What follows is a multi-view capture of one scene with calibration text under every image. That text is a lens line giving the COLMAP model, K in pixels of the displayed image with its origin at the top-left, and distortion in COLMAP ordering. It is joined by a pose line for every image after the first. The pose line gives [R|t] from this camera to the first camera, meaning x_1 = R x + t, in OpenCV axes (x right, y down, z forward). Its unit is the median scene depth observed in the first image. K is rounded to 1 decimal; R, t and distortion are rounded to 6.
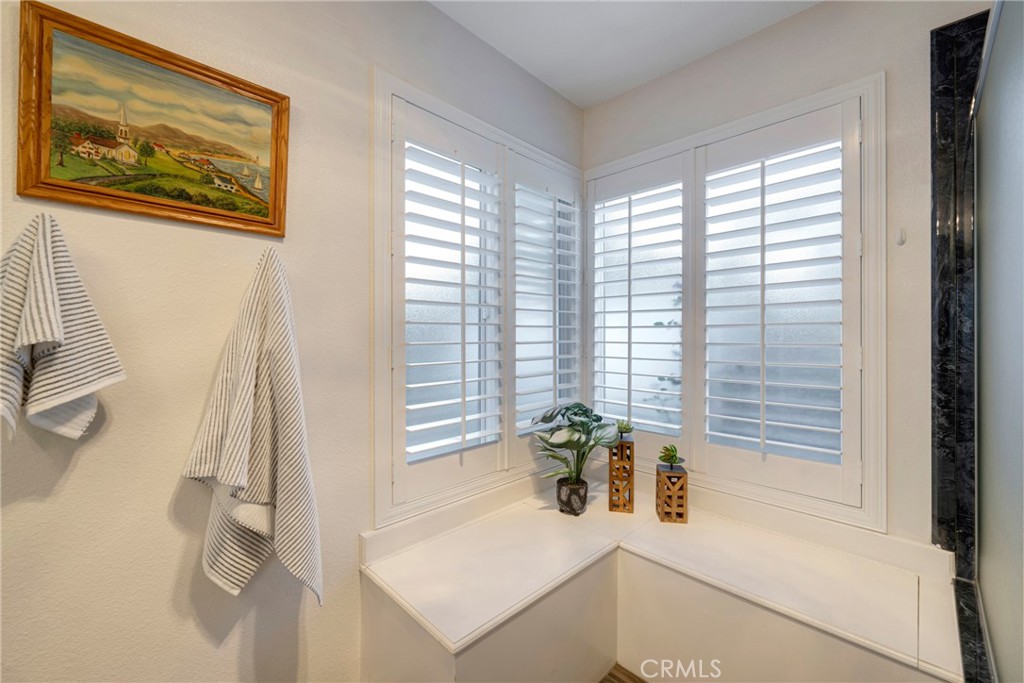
lens RADIAL K [[411.0, 0, 509.3], [0, 411.0, 332.4], [0, 0, 1]] dist [-0.002530, 0.000398]
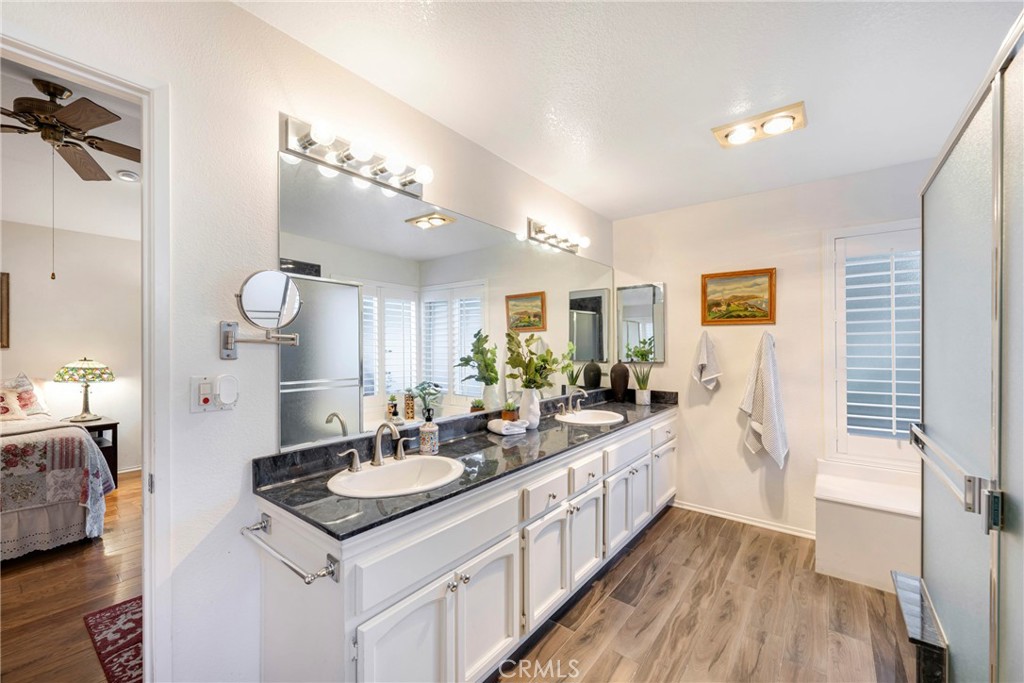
lens RADIAL K [[411.0, 0, 508.9], [0, 411.0, 347.3], [0, 0, 1]] dist [-0.002530, 0.000398]
pose [[0.130676, -0.006508, -0.991404, 1.987788], [0.002874, 0.999977, -0.006186, -0.088313], [0.991421, -0.002041, 0.130692, -1.083156]]
